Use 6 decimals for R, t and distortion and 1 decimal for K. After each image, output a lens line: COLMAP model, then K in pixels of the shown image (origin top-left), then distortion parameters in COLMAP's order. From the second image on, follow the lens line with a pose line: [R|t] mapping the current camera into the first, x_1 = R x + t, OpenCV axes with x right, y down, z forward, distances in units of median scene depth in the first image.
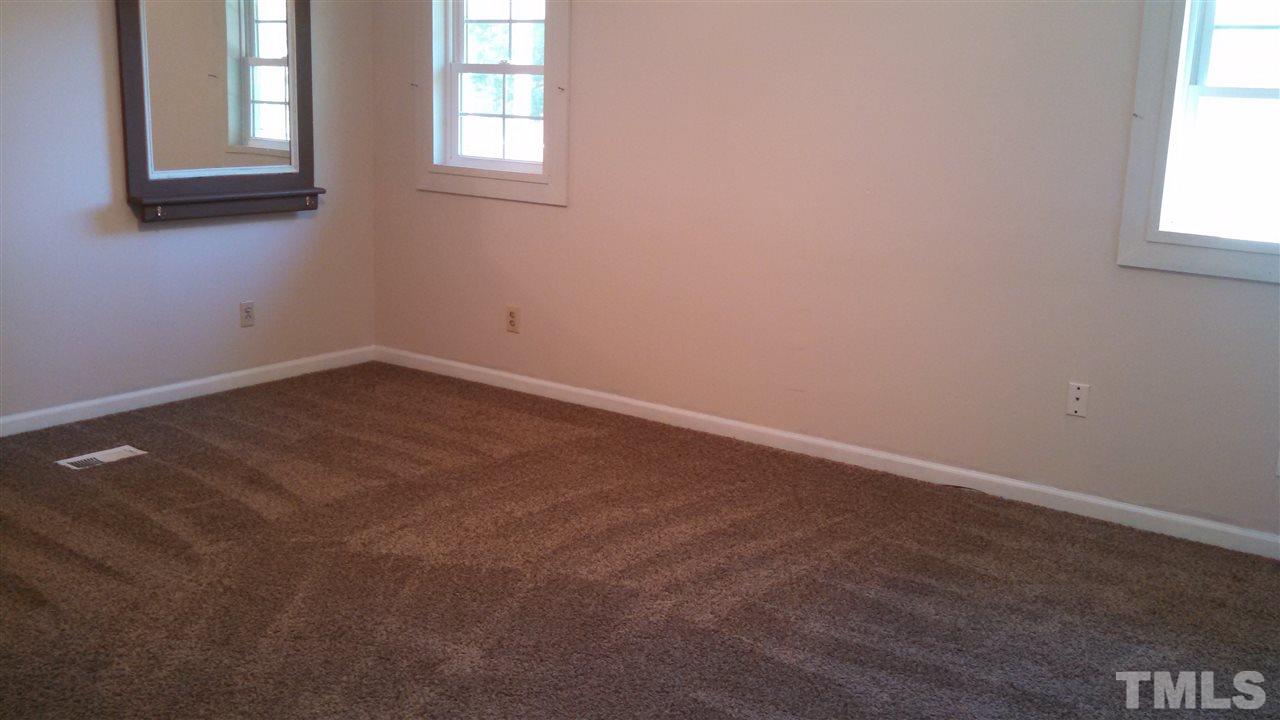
lens RADIAL K [[1249.0, 0, 640.0], [0, 1249.0, 360.0], [0, 0, 1]] dist [-0.027907, -0.039048]
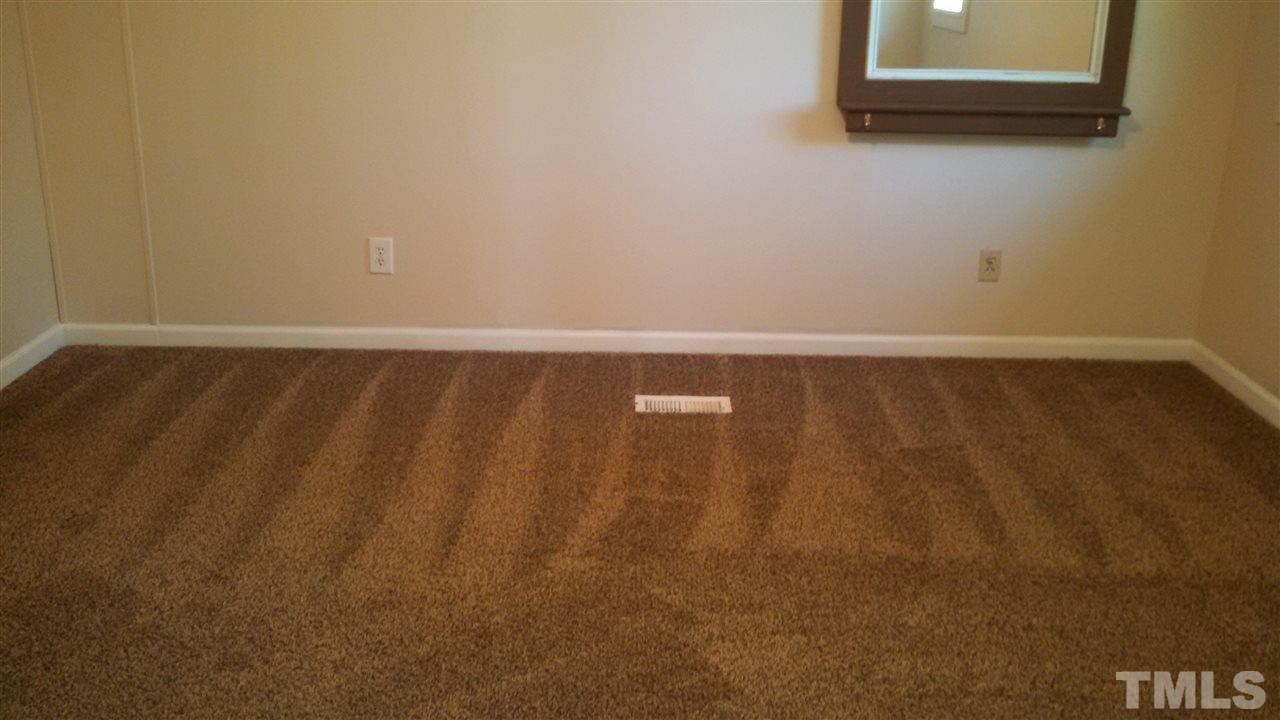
lens RADIAL K [[1249.0, 0, 640.0], [0, 1249.0, 360.0], [0, 0, 1]] dist [-0.027907, -0.039048]
pose [[0.586638, 0.229728, -0.776583, 0.183864], [-0.170528, 0.972464, 0.158854, -0.073269], [0.791692, 0.039239, 0.609659, 0.413070]]
